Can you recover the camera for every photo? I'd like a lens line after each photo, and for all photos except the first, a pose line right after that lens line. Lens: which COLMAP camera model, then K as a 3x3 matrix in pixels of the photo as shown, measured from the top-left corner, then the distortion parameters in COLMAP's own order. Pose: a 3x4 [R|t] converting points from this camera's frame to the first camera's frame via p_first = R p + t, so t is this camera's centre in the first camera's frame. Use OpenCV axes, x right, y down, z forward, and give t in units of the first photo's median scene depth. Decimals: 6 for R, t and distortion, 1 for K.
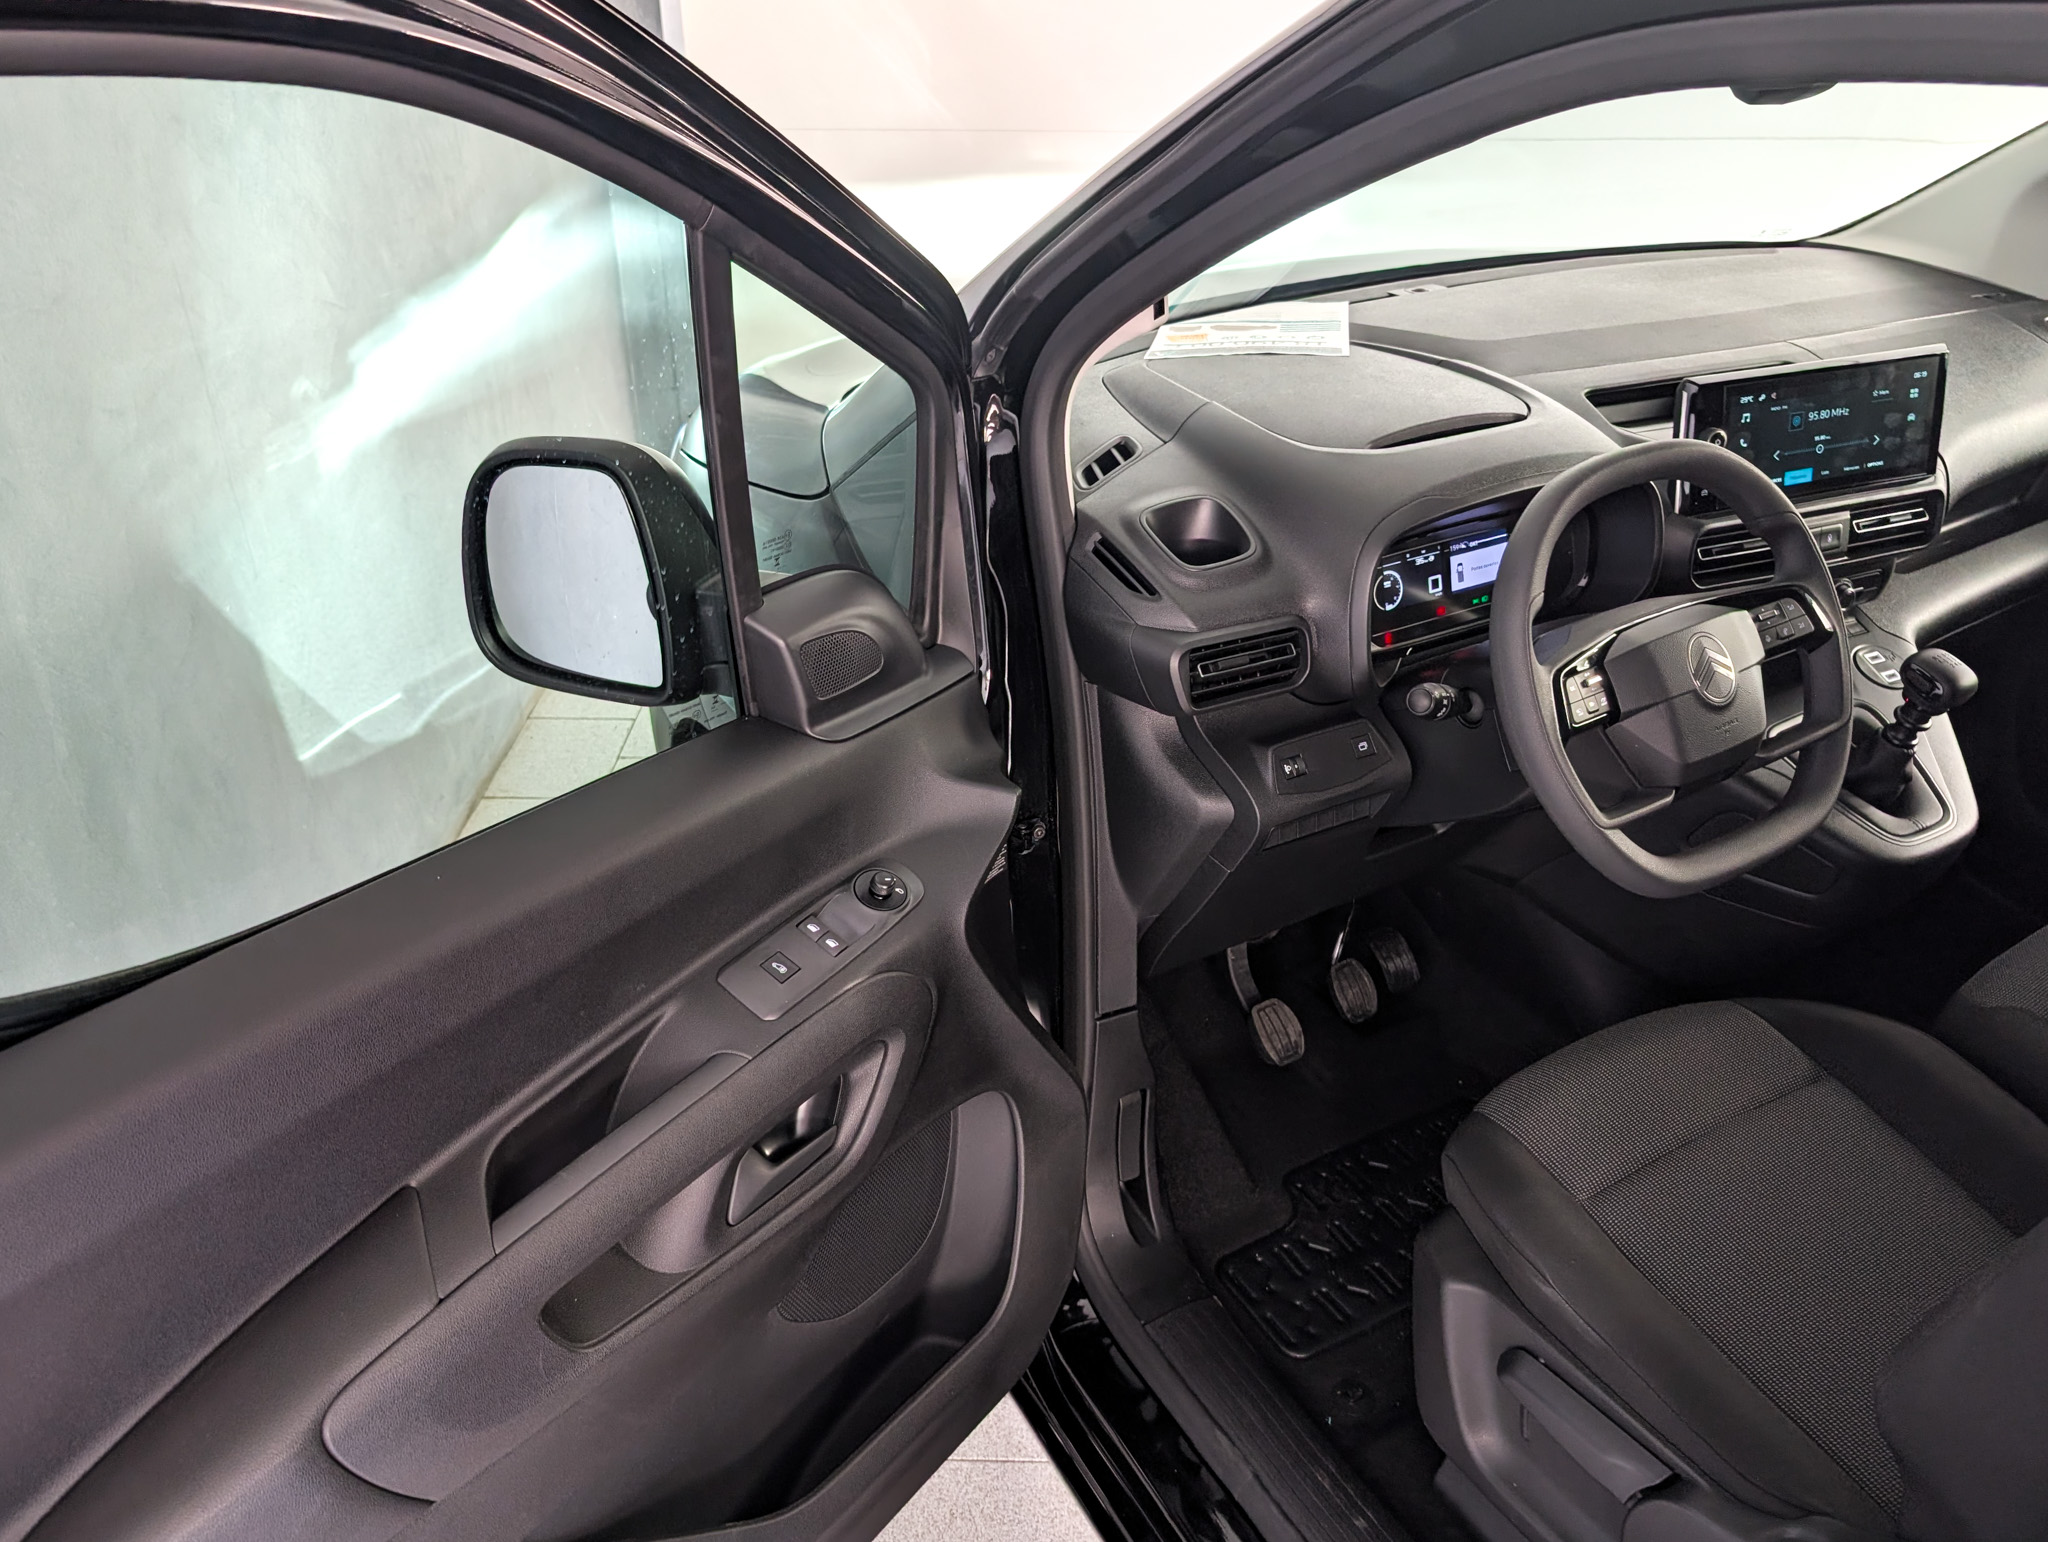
lens RADIAL K [[1603.1, 0, 1024.0], [0, 1603.1, 771.0], [0, 0, 1]] dist [0.023426, 0.001098]
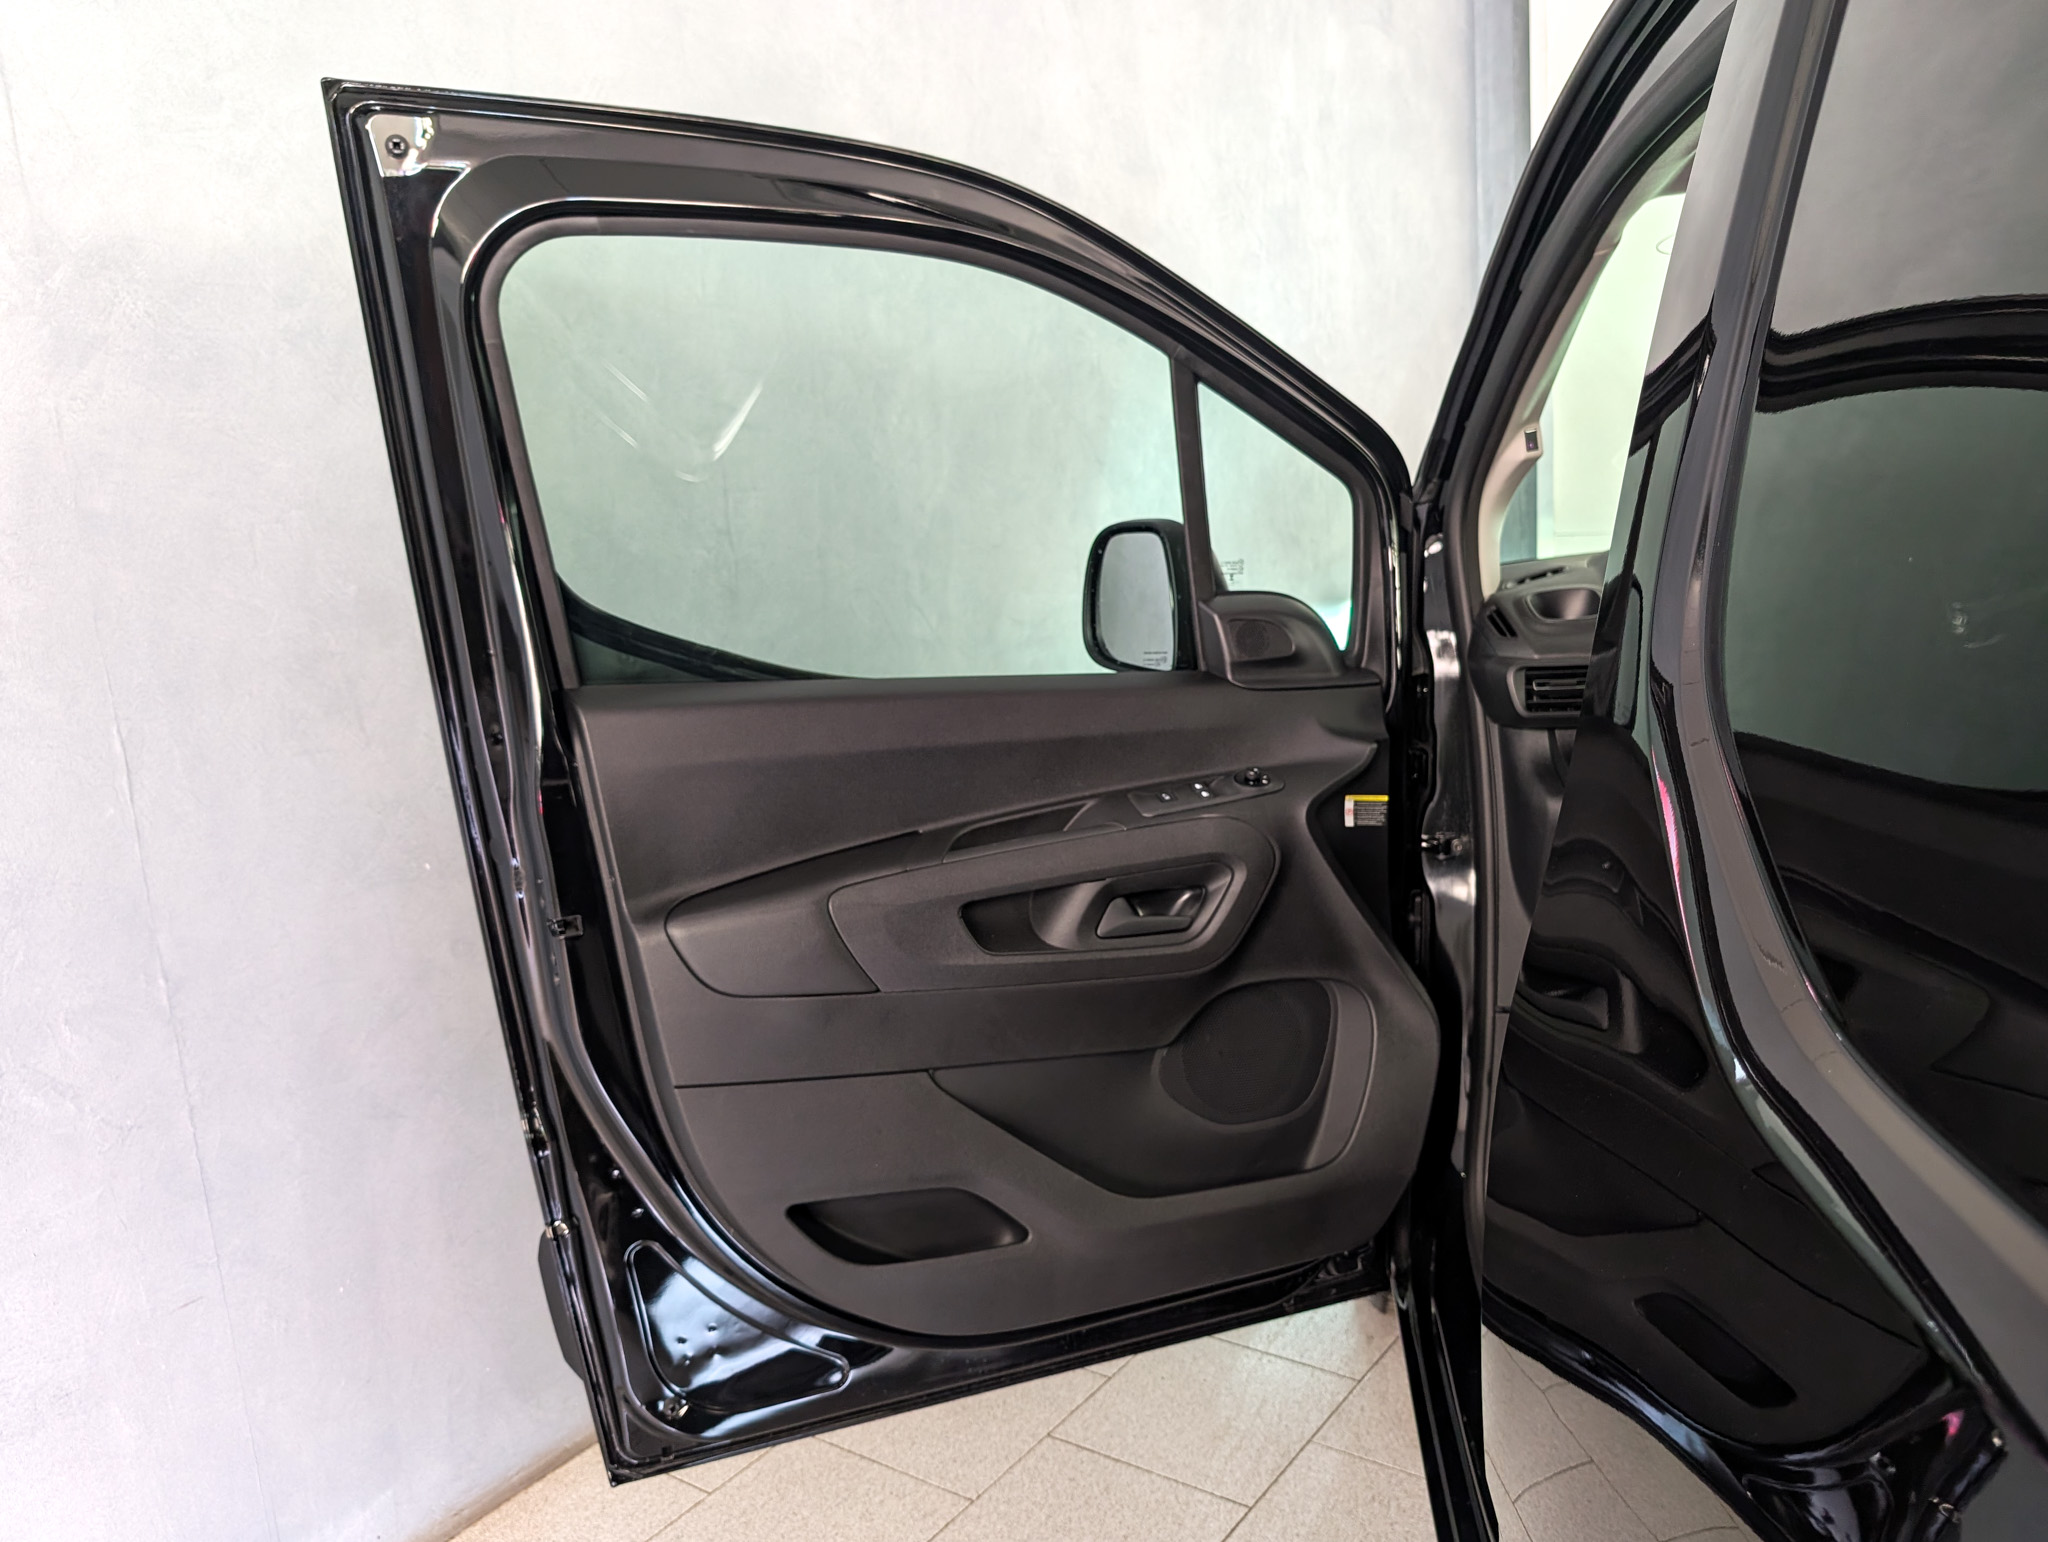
lens RADIAL K [[1603.1, 0, 1024.0], [0, 1603.1, 771.0], [0, 0, 1]] dist [0.023426, 0.001098]
pose [[0.800258, 0.051887, -0.597407, 0.577617], [-0.240556, 0.940352, -0.240563, 0.435153], [0.549291, 0.336222, 0.765006, -0.255831]]
